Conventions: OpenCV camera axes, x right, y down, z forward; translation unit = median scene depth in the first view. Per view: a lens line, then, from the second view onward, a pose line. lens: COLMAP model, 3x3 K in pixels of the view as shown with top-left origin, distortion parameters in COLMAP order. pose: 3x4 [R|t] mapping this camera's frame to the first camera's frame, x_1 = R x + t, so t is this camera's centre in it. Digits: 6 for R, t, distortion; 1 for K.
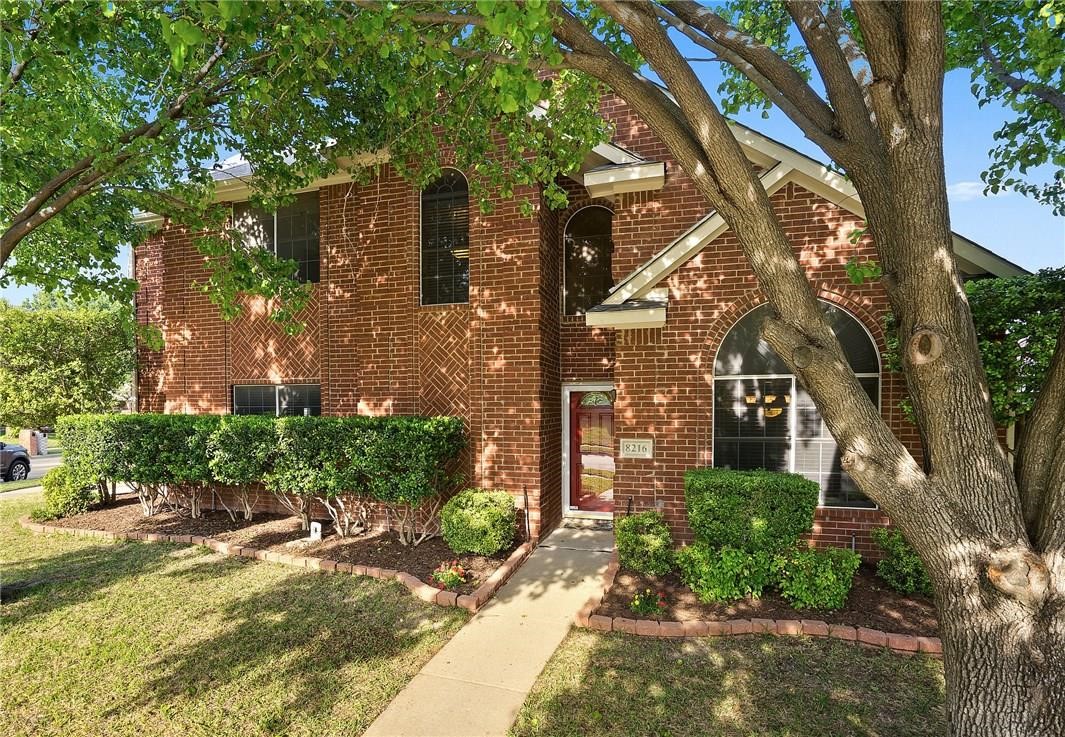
lens RADIAL K [[586.1, 0, 532.5], [0, 586.1, 368.5], [0, 0, 1]] dist [0.001051, 0.000184]
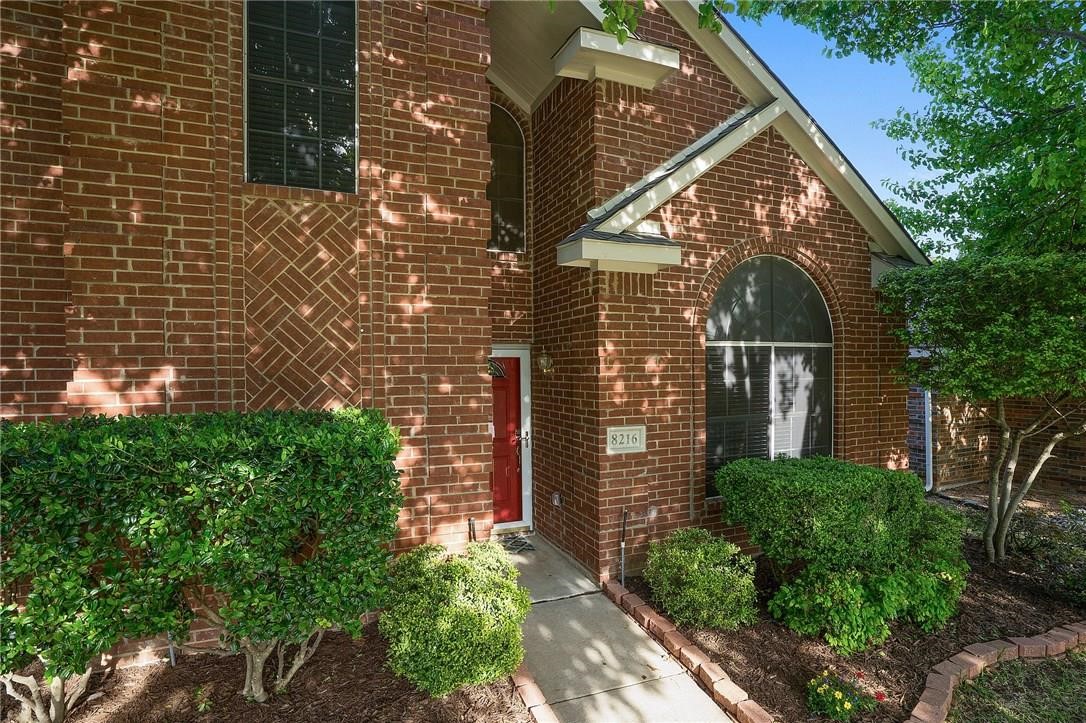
lens RADIAL K [[514.2, 0, 543.0], [0, 514.2, 361.5], [0, 0, 1]] dist [-0.023924, 0.000686]
pose [[0.783013, 0.012839, 0.621873, -0.285180], [-0.019317, 0.999807, 0.003681, 0.040220], [-0.621705, -0.014895, 0.783110, 0.559932]]
